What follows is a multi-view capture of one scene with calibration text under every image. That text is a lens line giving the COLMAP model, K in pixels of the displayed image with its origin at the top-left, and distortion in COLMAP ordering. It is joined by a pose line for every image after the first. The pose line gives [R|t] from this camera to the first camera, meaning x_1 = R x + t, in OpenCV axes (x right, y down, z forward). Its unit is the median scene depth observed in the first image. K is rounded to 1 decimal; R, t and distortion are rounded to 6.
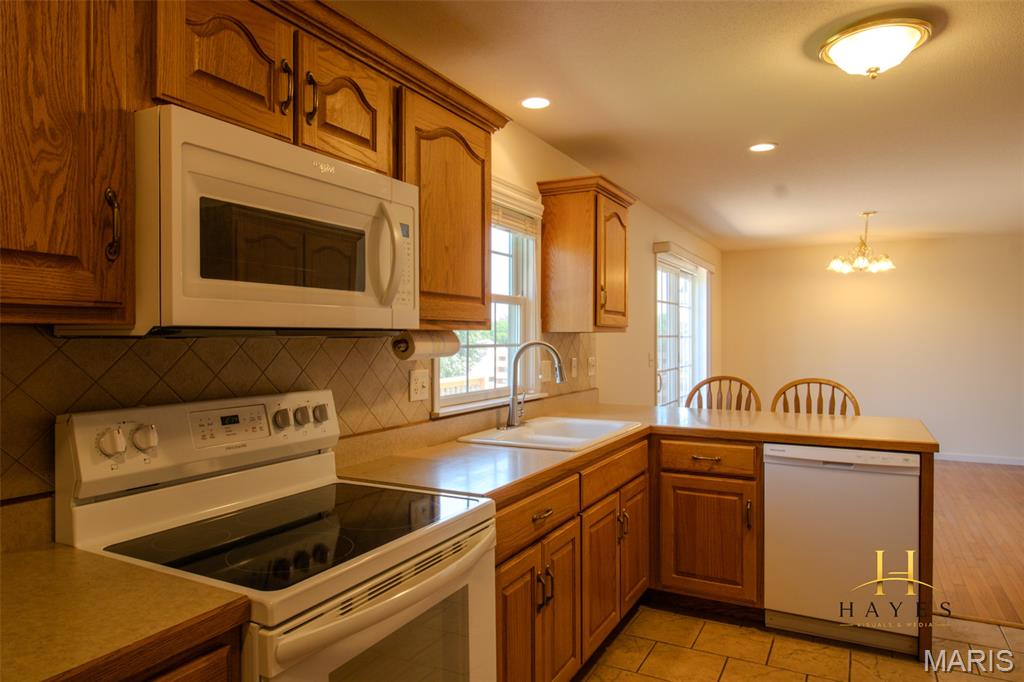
lens RADIAL K [[642.1, 0, 528.8], [0, 642.1, 337.5], [0, 0, 1]] dist [-0.001129, 0.000107]
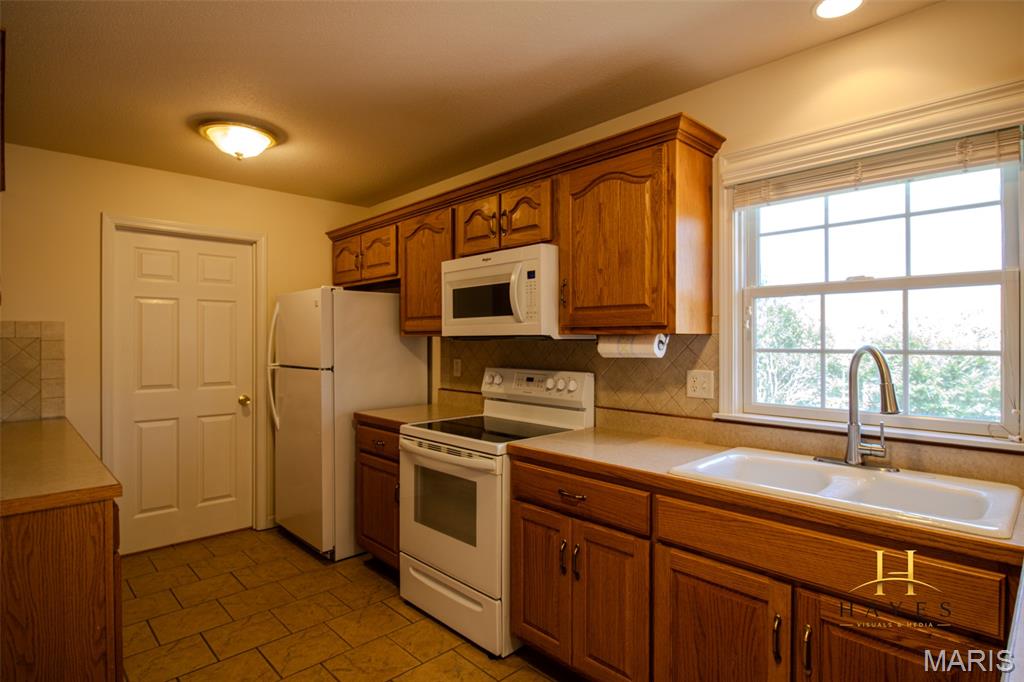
lens RADIAL K [[534.9, 0, 516.7], [0, 534.9, 342.8], [0, 0, 1]] dist [0.001049, -0.009774]
pose [[-0.326077, 0.006639, -0.945320, 0.992828], [0.000561, 0.999977, 0.006829, -0.002523], [0.945343, 0.001696, -0.326073, 1.264202]]
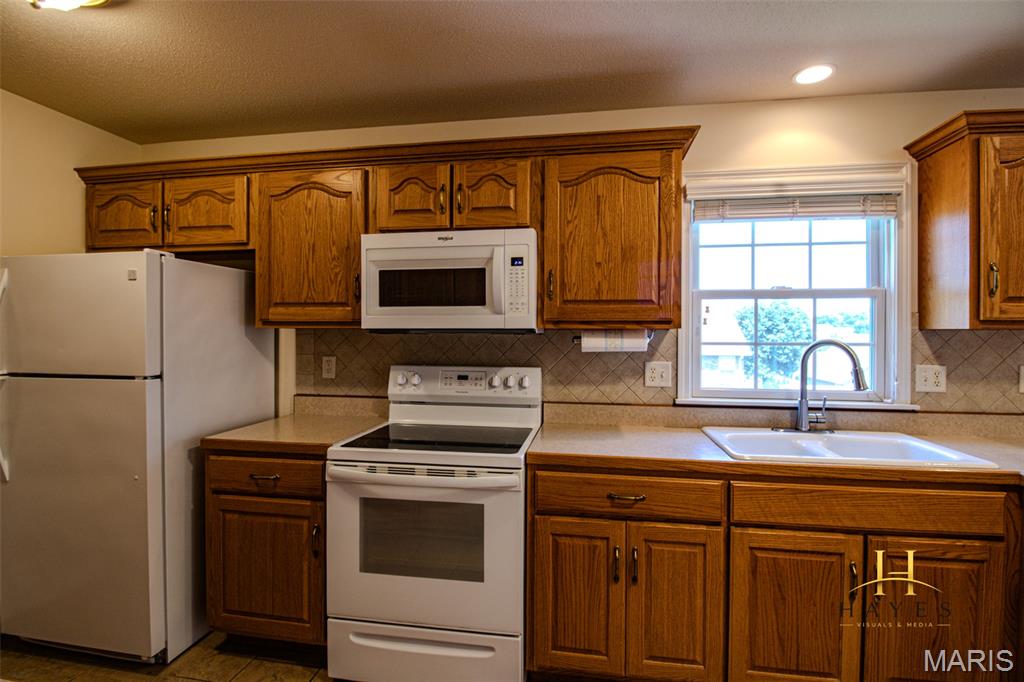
lens RADIAL K [[484.7, 0, 515.2], [0, 484.7, 335.9], [0, 0, 1]] dist [-0.002459, -0.011129]
pose [[0.305659, 0.006999, -0.952115, 0.775376], [-0.005016, 0.999971, 0.005740, -0.002339], [0.952128, 0.003022, 0.305685, 0.587690]]
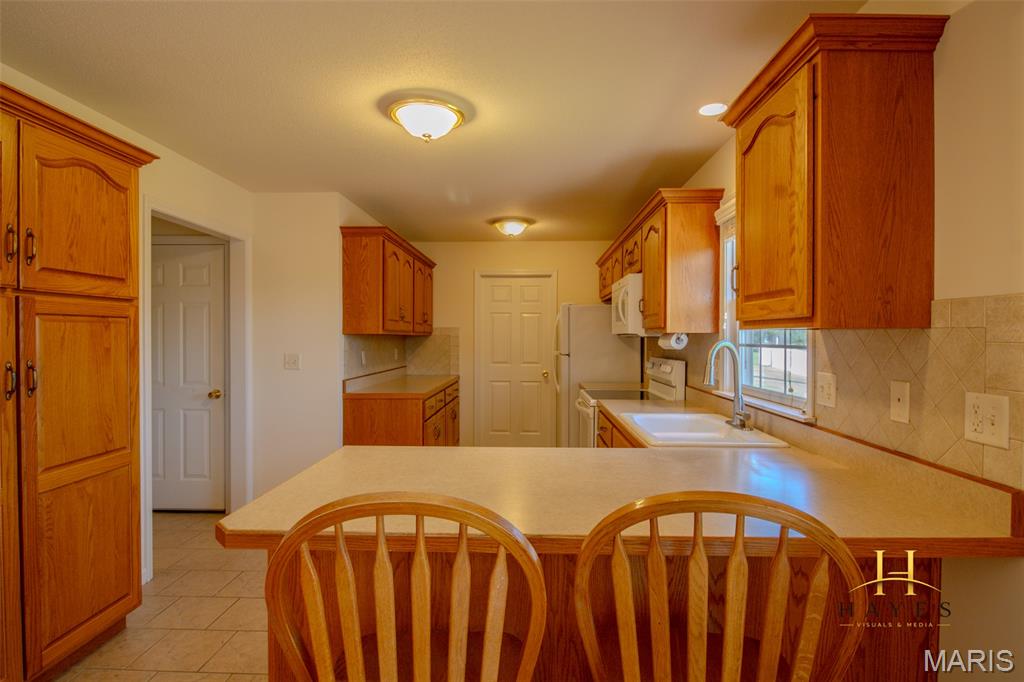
lens RADIAL K [[534.9, 0, 514.2], [0, 534.9, 341.8], [0, 0, 1]] dist [0.001049, -0.009774]
pose [[-0.904793, 0.004127, -0.425831, 0.981945], [-0.000775, 0.999935, 0.011338, -0.004621], [0.425851, 0.010588, -0.904732, 2.425906]]
